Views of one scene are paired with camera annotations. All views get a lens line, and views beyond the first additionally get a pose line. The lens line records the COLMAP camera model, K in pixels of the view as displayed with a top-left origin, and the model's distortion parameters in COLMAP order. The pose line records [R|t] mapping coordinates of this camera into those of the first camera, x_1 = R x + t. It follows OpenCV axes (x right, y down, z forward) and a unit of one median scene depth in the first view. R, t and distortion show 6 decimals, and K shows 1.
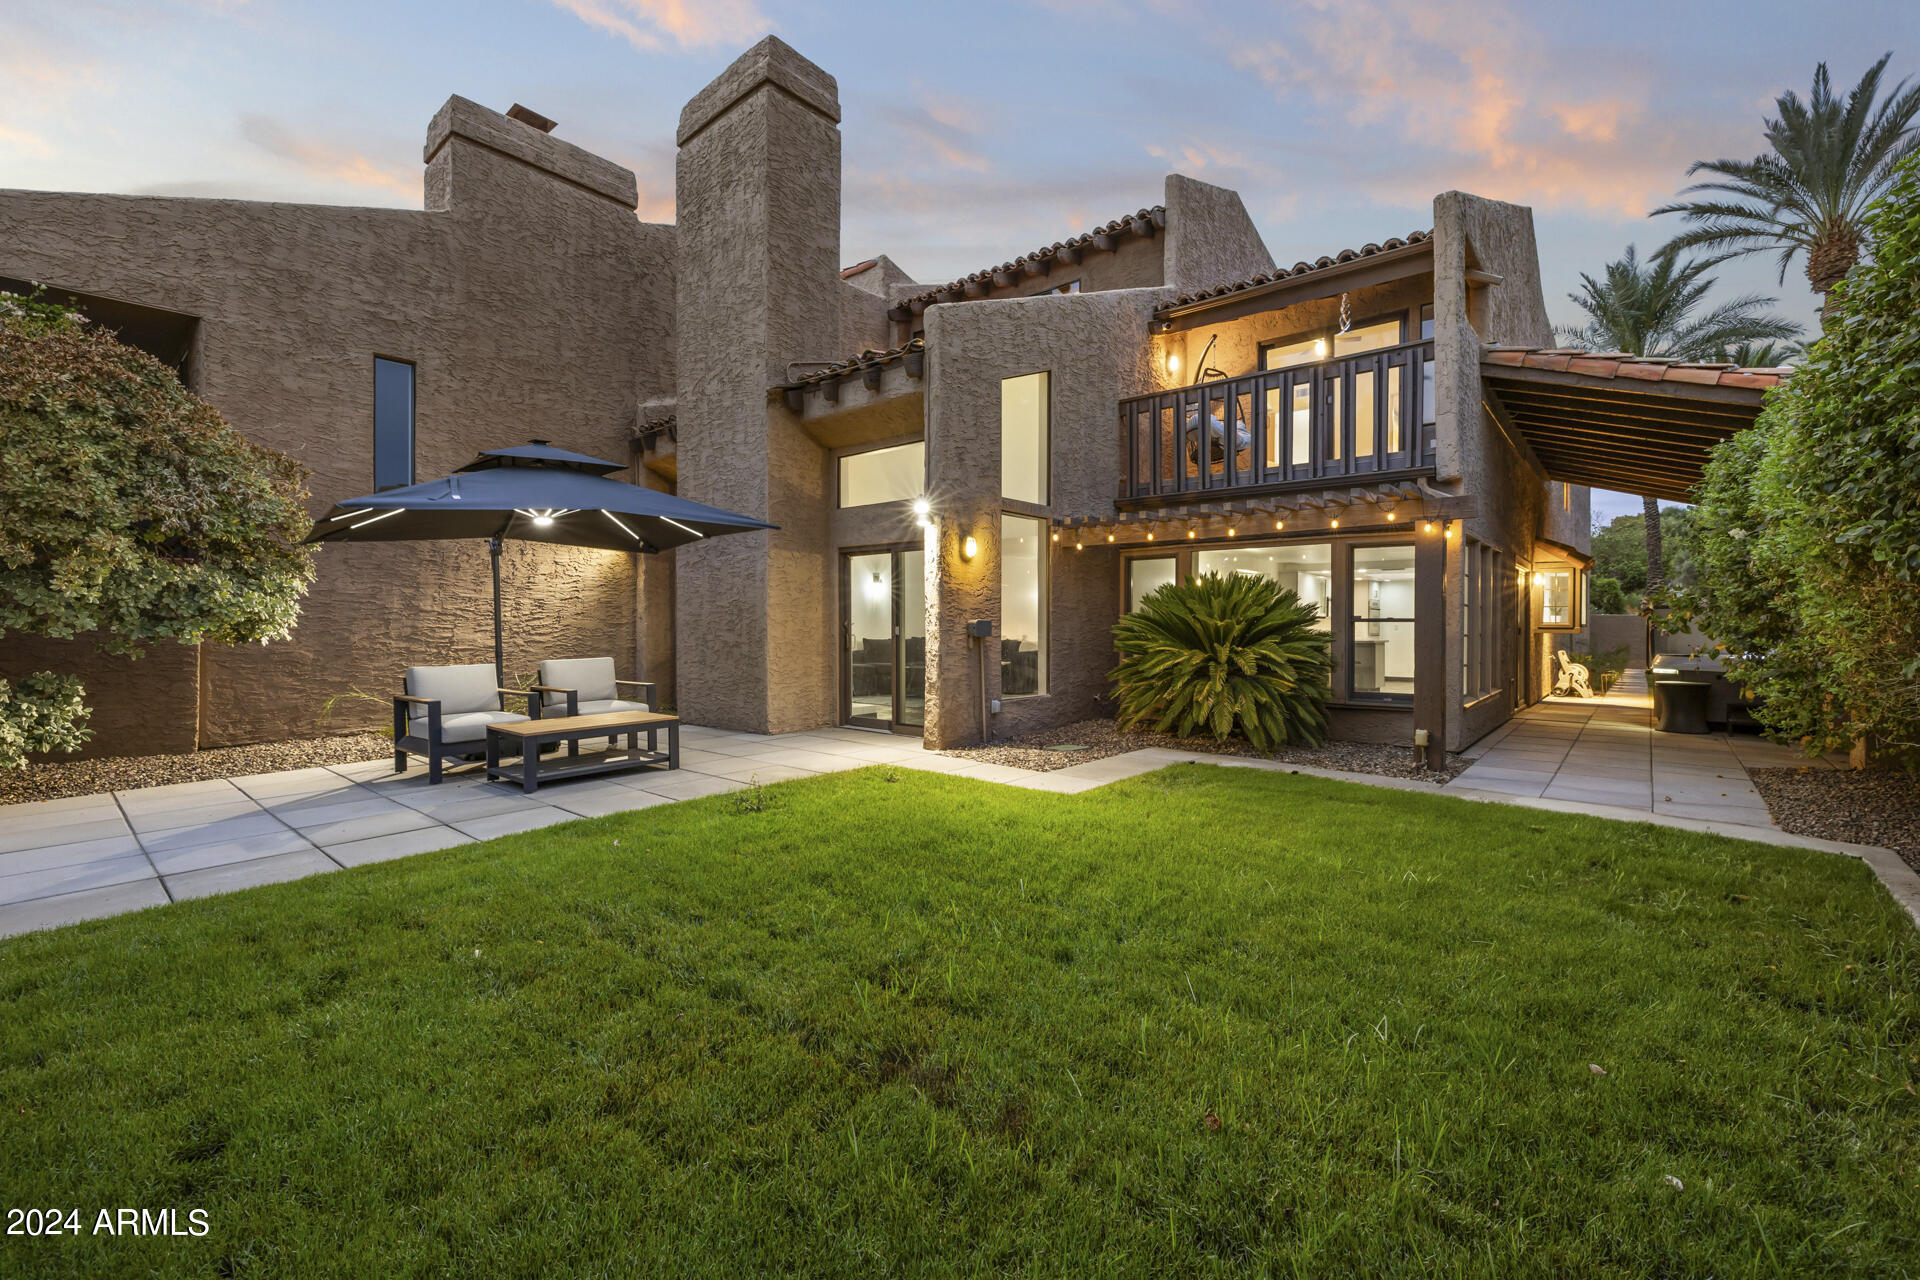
lens RADIAL K [[801.9, 0, 956.9], [0, 801.9, 630.5], [0, 0, 1]] dist [-0.001243, 0.000164]
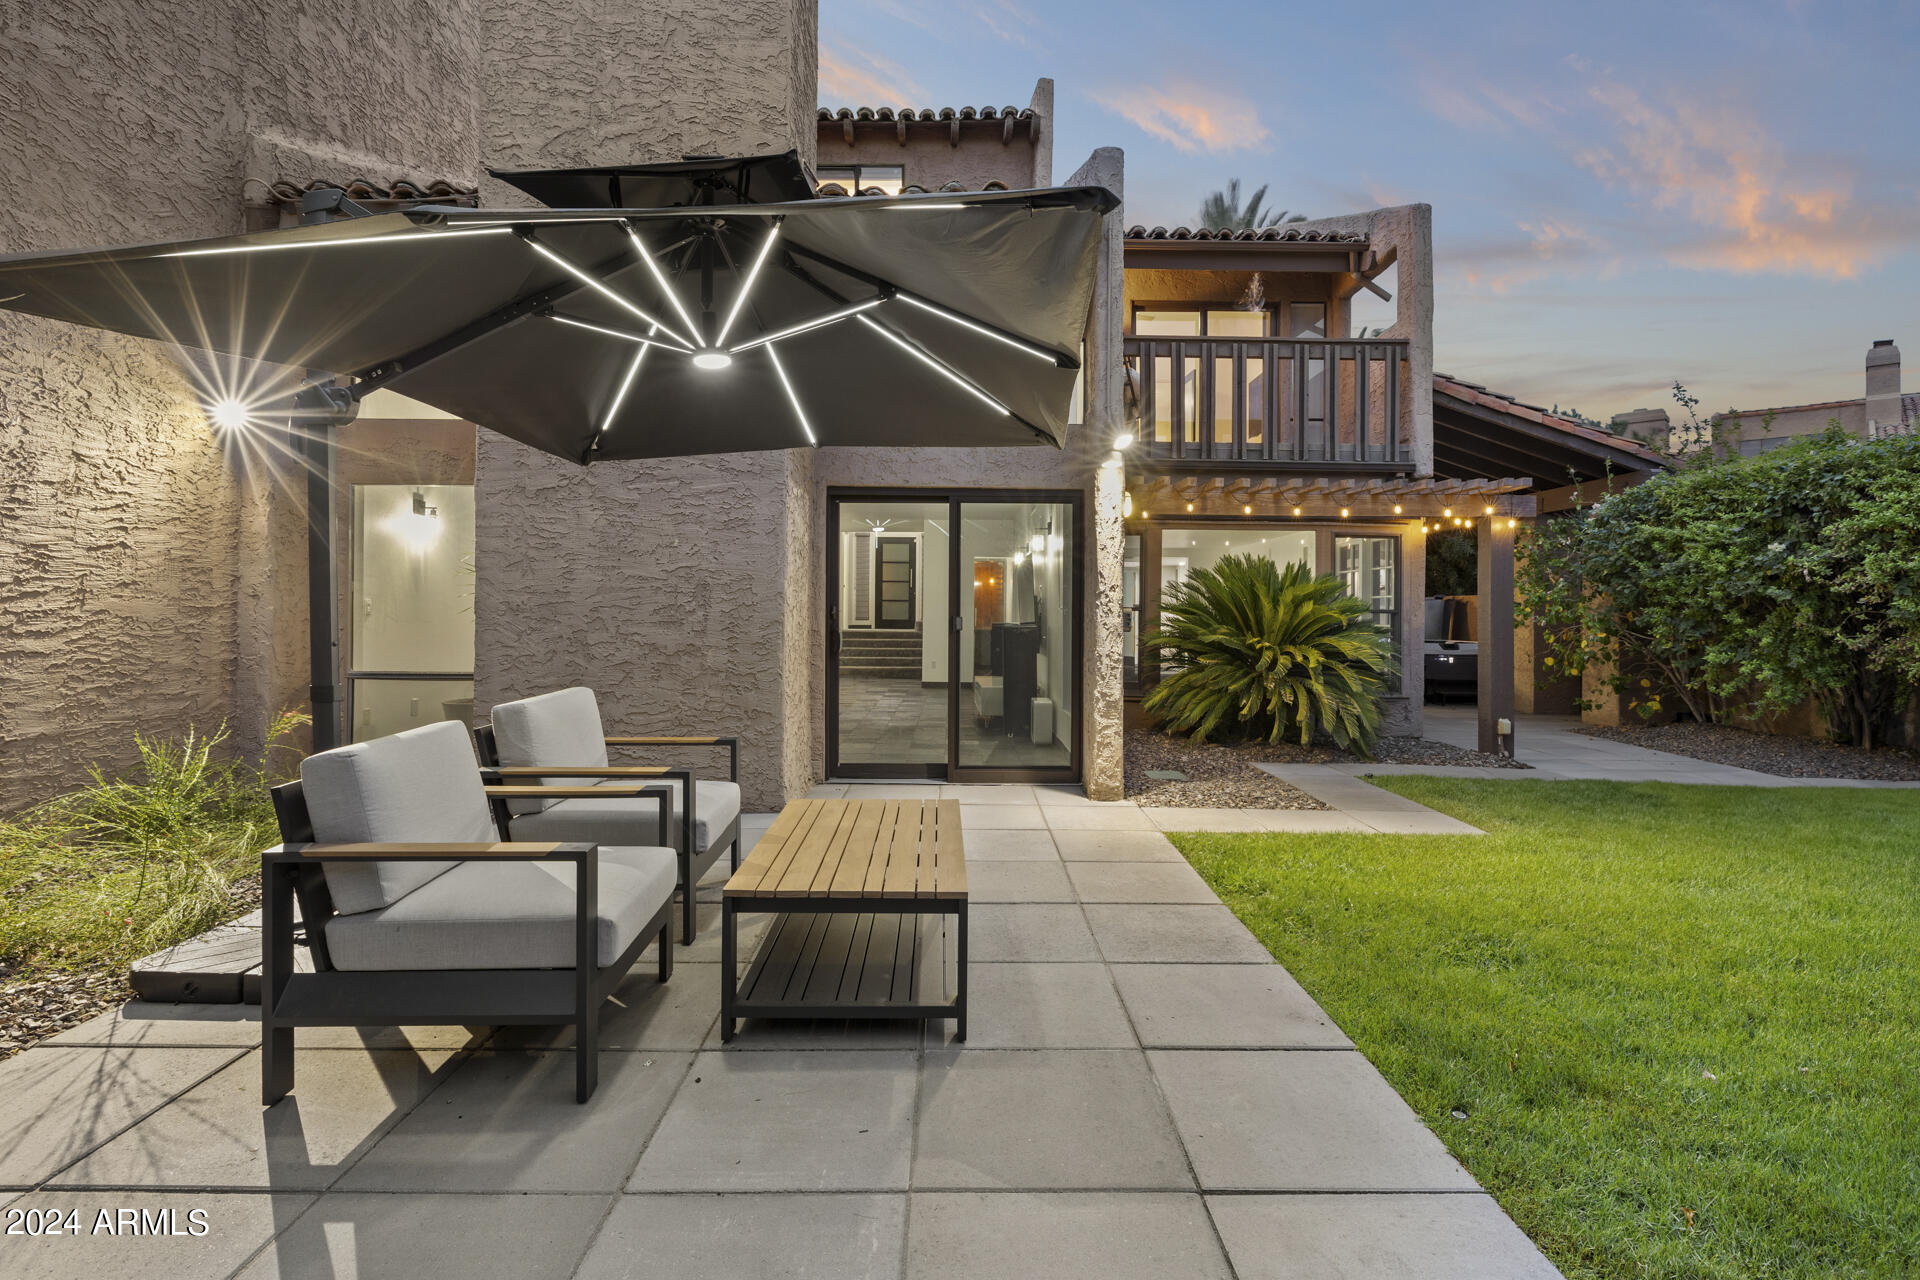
lens RADIAL K [[935.3, 0, 955.6], [0, 935.3, 613.6], [0, 0, 1]] dist [-0.011673, 0.000784]
pose [[0.749701, 0.004505, 0.661762, -0.489547], [0.000985, 0.999968, -0.007923, -0.001332], [-0.661776, 0.006591, 0.749673, 0.368731]]
